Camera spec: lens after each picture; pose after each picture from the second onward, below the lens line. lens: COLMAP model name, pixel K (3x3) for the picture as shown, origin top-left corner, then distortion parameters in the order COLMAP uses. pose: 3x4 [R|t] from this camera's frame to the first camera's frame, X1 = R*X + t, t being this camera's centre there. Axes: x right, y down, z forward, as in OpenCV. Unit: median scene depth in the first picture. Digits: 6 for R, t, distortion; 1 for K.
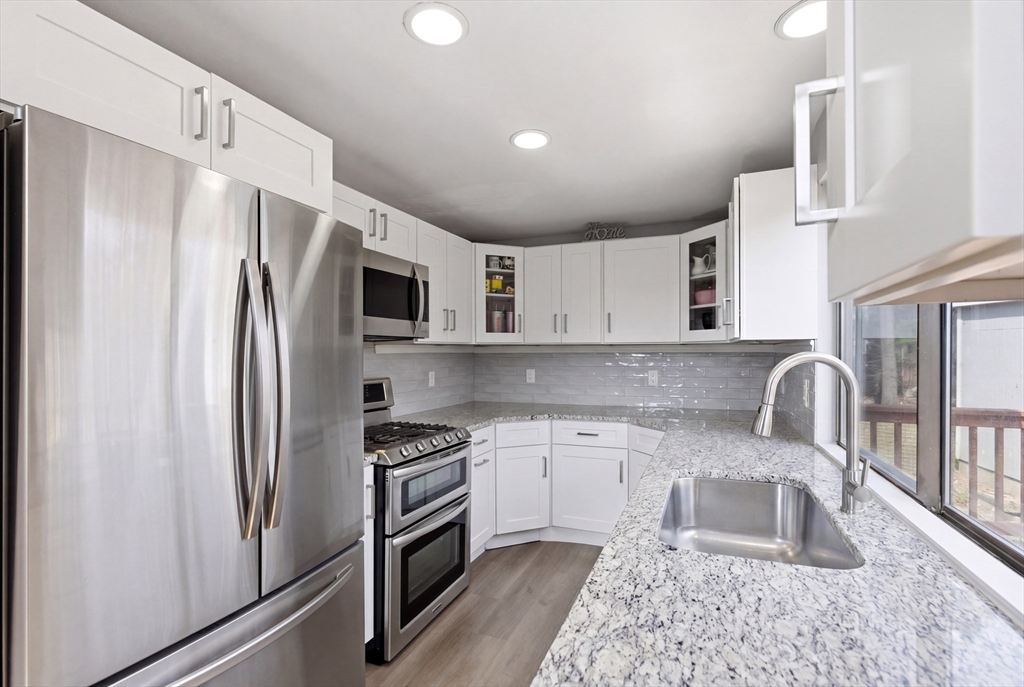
lens RADIAL K [[460.1, 0, 514.6], [0, 460.1, 351.3], [0, 0, 1]] dist [-0.001486, 0.000269]
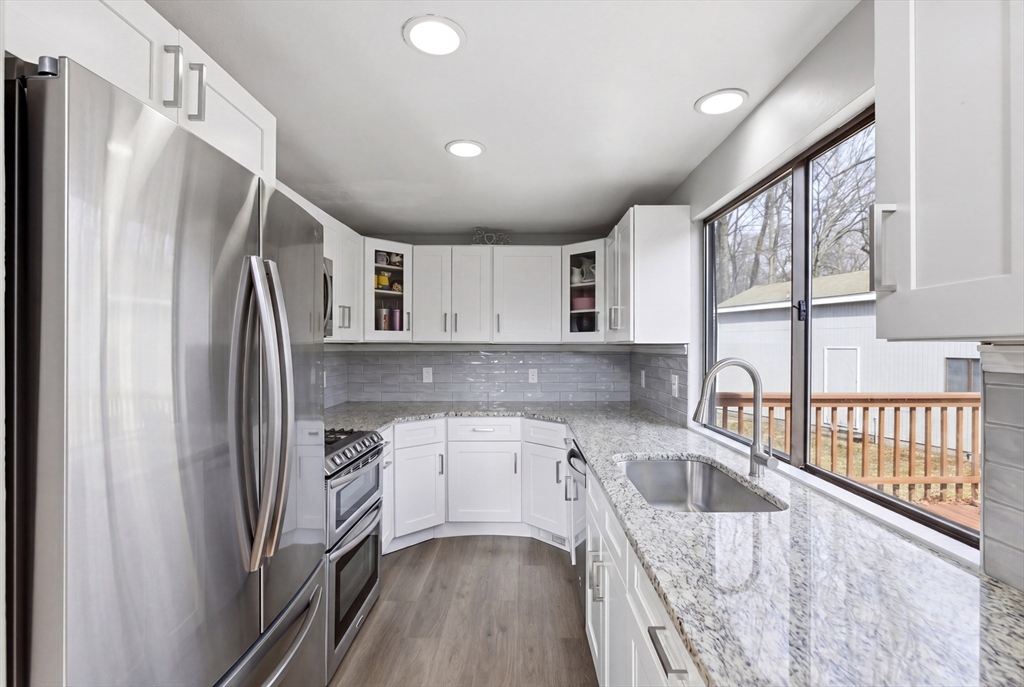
lens RADIAL K [[460.1, 0, 513.6], [0, 460.1, 344.0], [0, 0, 1]] dist [-0.001486, 0.000269]
pose [[0.933530, 0.006505, 0.358440, -0.149399], [-0.005235, 0.999976, -0.004513, -0.010092], [-0.358460, 0.002336, 0.933542, -0.003964]]
